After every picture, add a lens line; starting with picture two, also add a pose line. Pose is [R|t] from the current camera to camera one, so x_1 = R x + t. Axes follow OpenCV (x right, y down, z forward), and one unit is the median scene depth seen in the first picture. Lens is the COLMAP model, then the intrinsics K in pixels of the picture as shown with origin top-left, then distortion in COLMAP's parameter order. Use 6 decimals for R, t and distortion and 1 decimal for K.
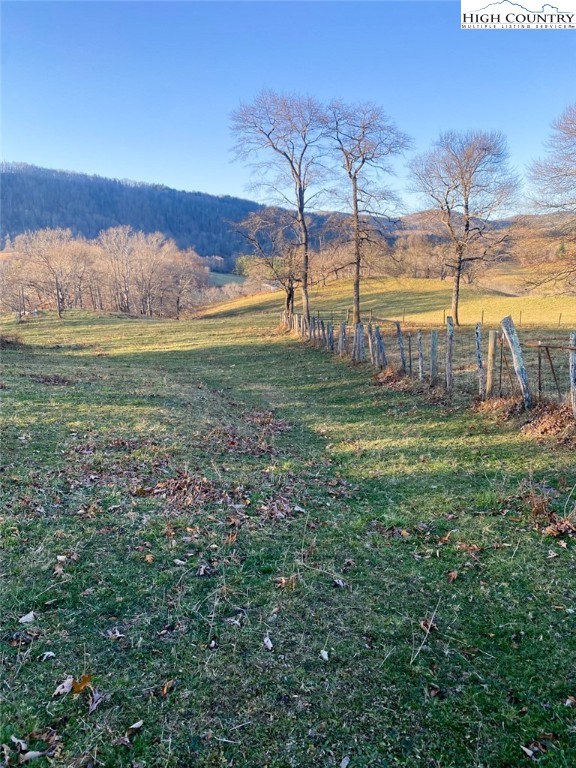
lens RADIAL K [[588.7, 0, 289.6], [0, 588.7, 377.7], [0, 0, 1]] dist [0.020738, -0.022838]
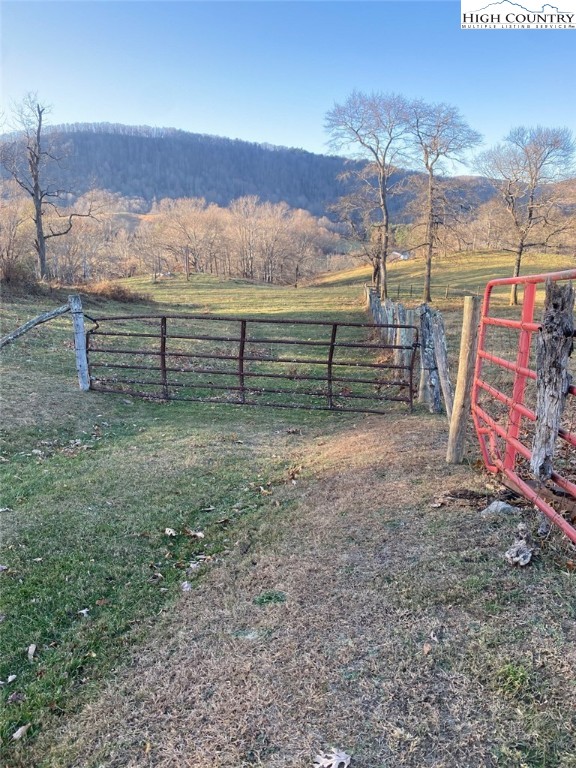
lens RADIAL K [[588.7, 0, 293.2], [0, 588.7, 384.8], [0, 0, 1]] dist [0.020738, -0.022838]
pose [[0.976946, 0.078742, -0.198433, 0.065981], [-0.065534, 0.995229, 0.072283, 0.005987], [0.203178, -0.057612, 0.977446, -0.113142]]
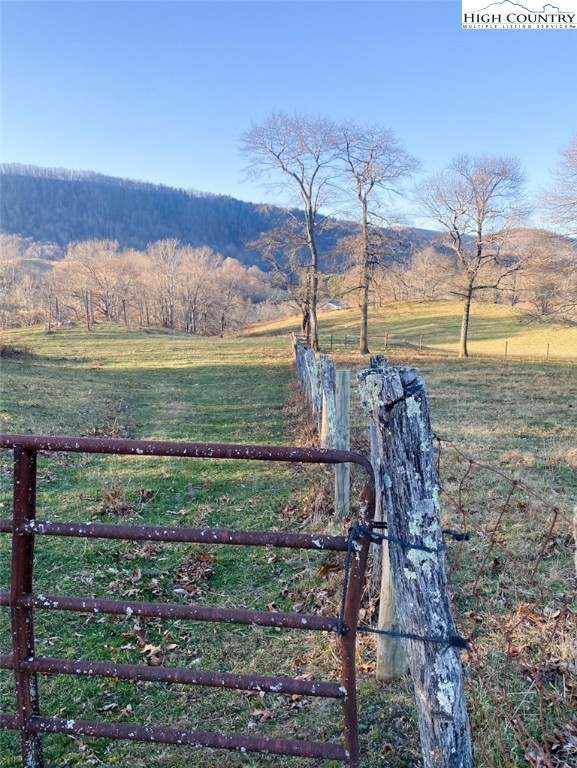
lens RADIAL K [[627.3, 0, 289.0], [0, 627.3, 389.1], [0, 0, 1]] dist [0.034414, -0.019590]
pose [[0.993502, 0.050574, -0.101956, 0.065089], [-0.052640, 0.998457, -0.017672, -0.000783], [0.100905, 0.022925, 0.994632, -0.025845]]
